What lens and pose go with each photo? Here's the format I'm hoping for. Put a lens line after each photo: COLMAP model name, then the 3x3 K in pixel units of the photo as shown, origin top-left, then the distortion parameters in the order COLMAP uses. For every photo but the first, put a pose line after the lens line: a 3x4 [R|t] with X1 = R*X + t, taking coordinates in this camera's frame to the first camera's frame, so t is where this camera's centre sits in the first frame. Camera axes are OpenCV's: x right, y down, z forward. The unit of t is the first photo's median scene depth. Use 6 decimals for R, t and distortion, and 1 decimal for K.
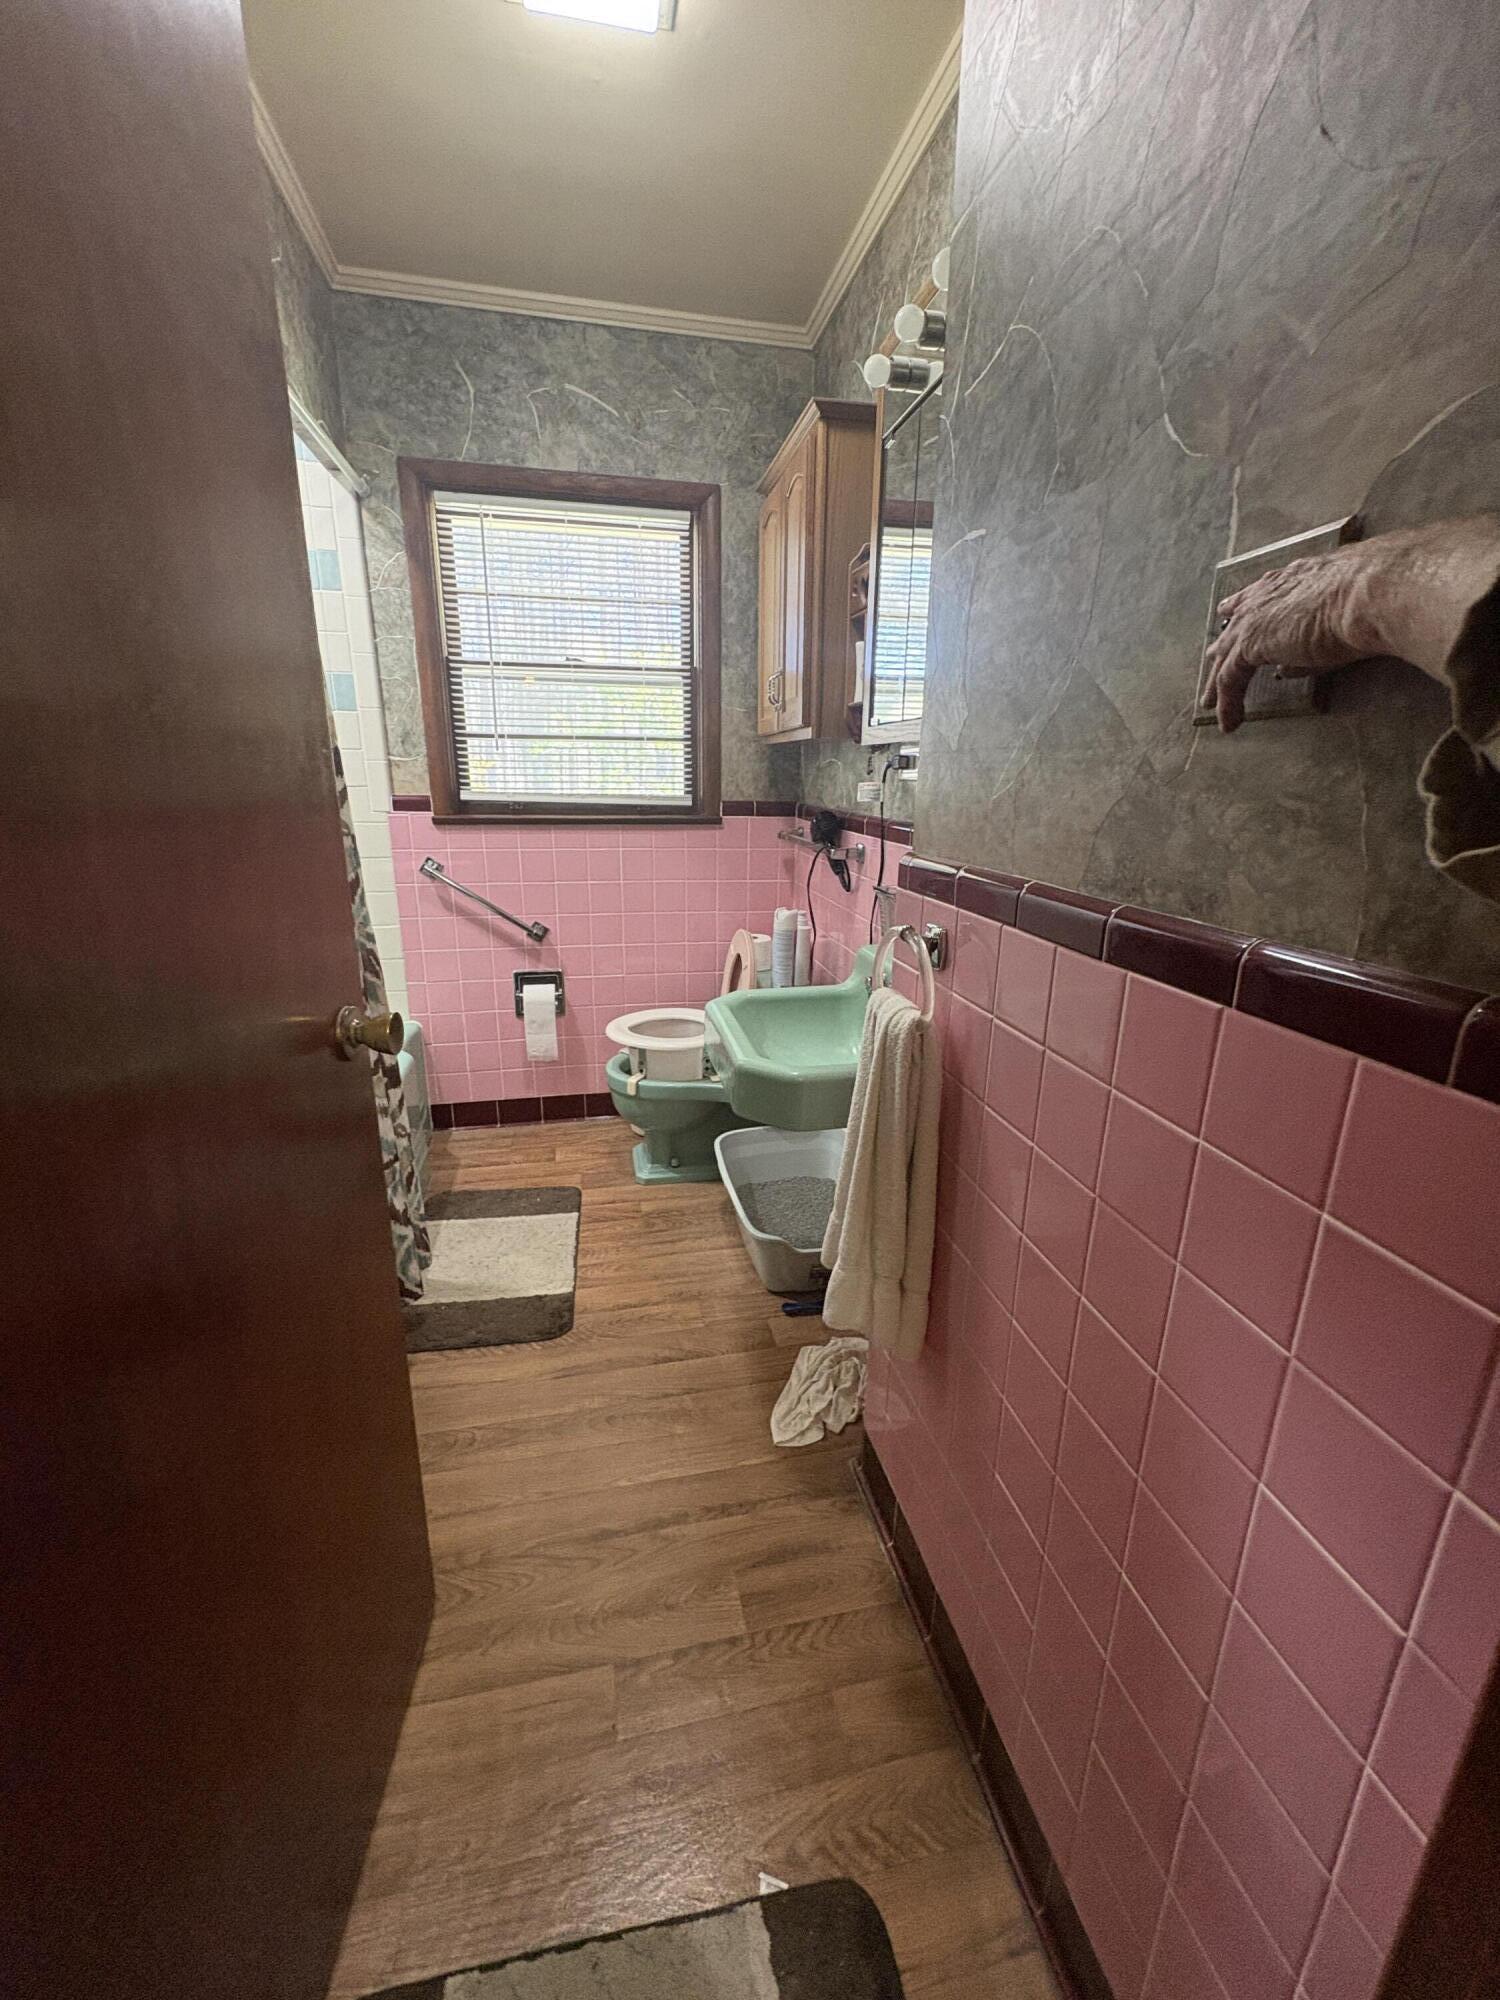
lens RADIAL K [[797.7, 0, 752.4], [0, 797.7, 1001.3], [0, 0, 1]] dist [-0.003163, 0.000033]
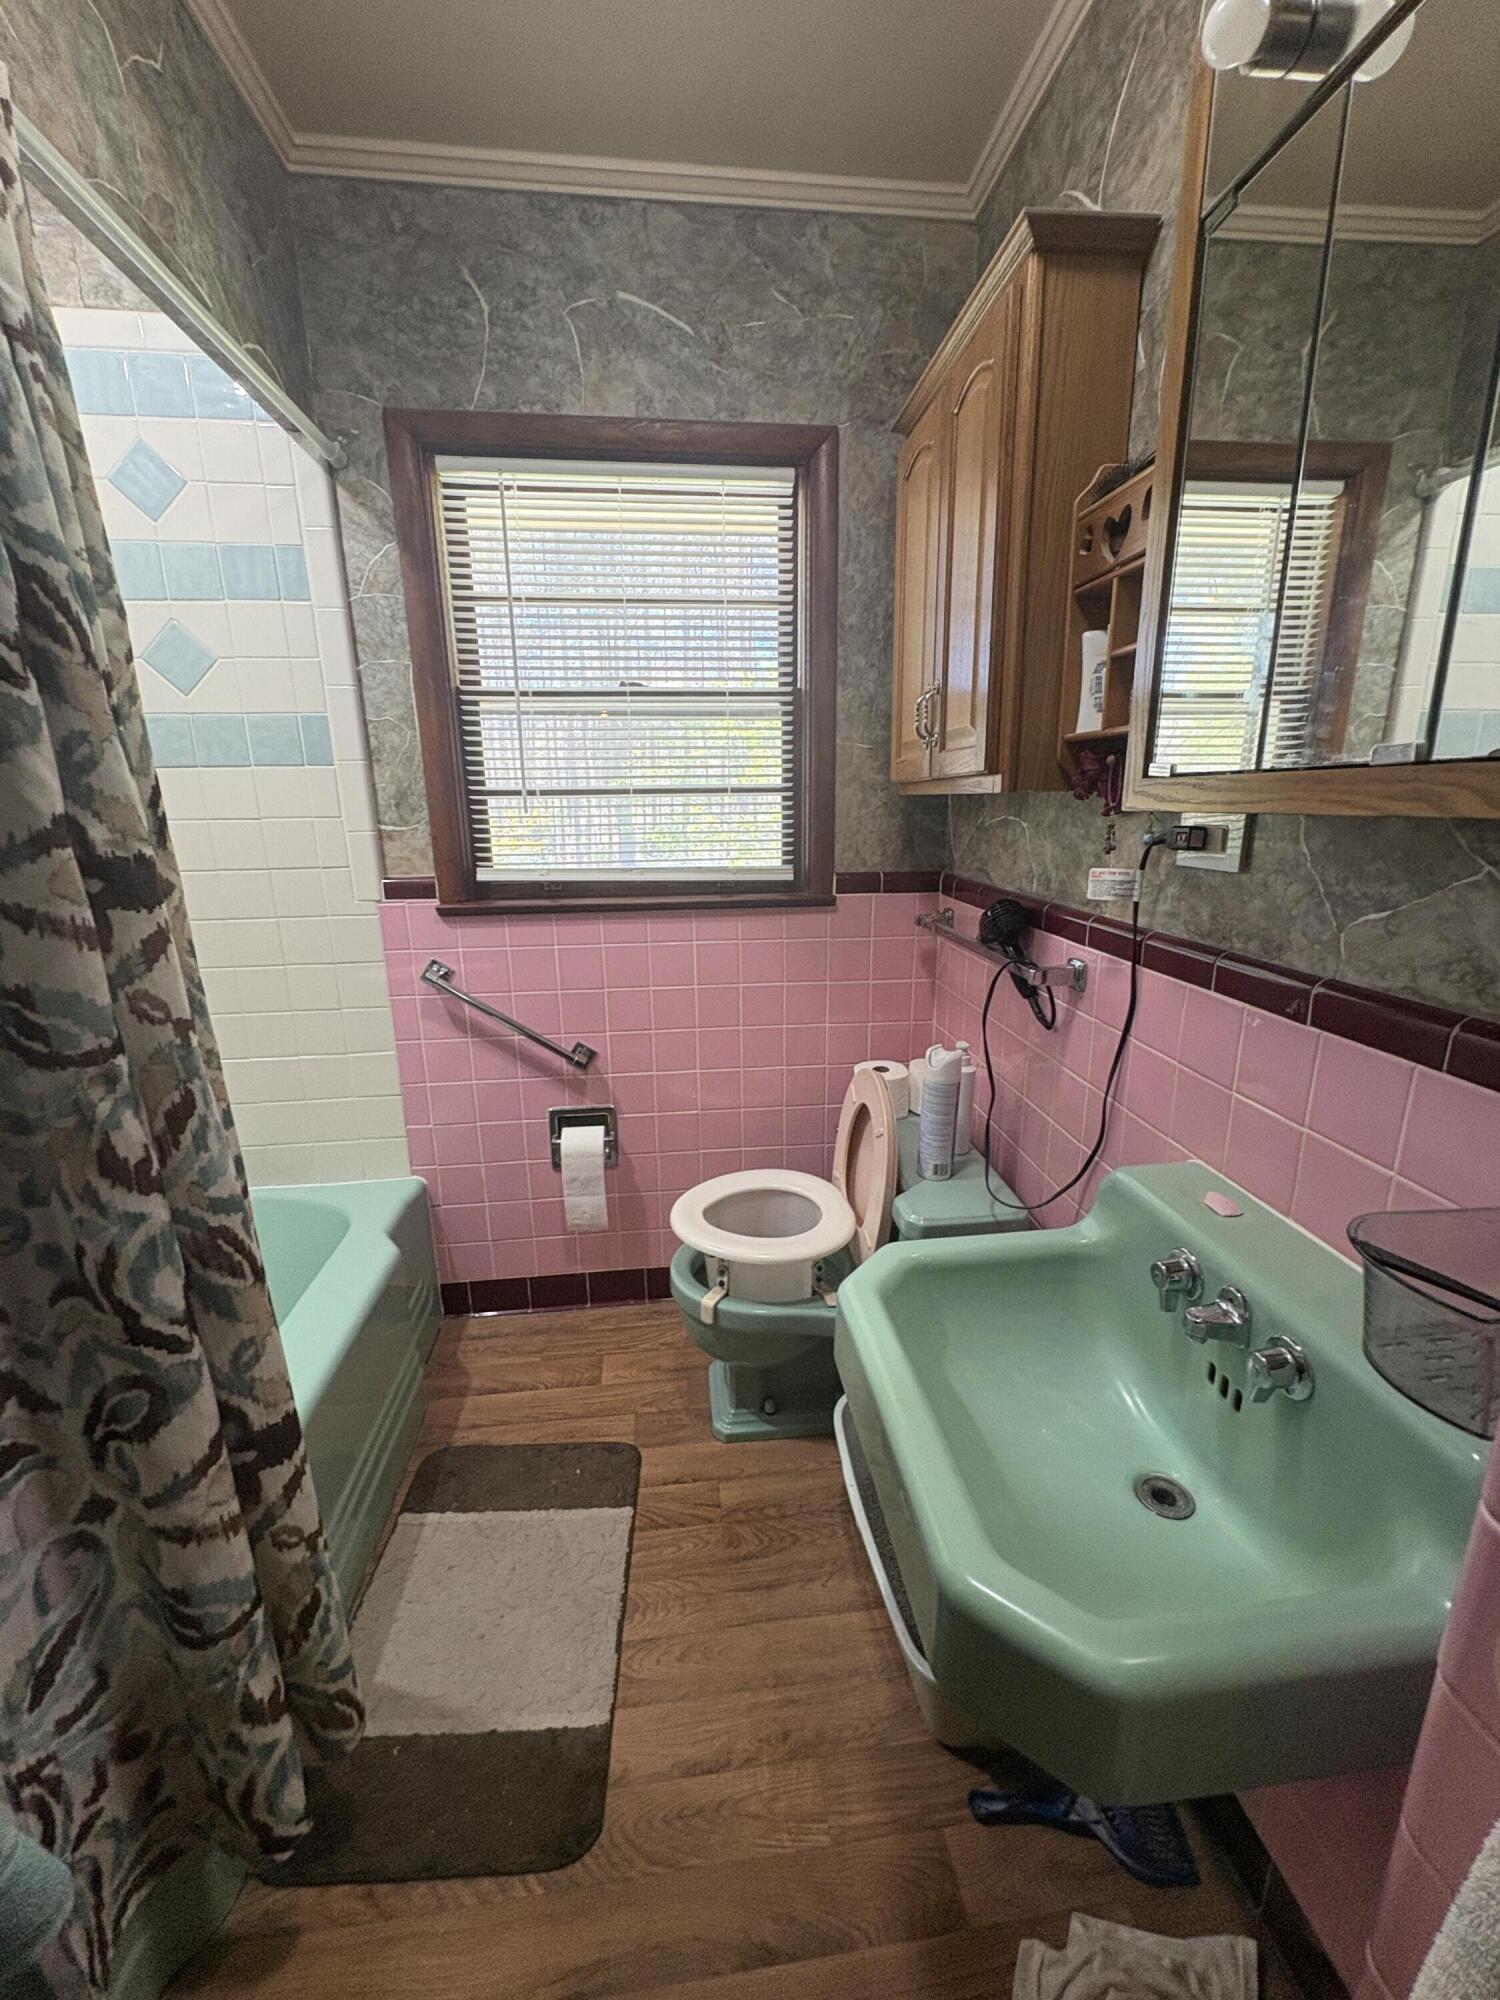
lens RADIAL K [[797.7, 0, 751.2], [0, 797.7, 1002.0], [0, 0, 1]] dist [-0.003163, 0.000033]
pose [[0.994951, 0.000724, -0.100364, -0.047257], [-0.003690, 0.999562, -0.029376, -0.130795], [0.100298, 0.029598, 0.994517, 0.327260]]
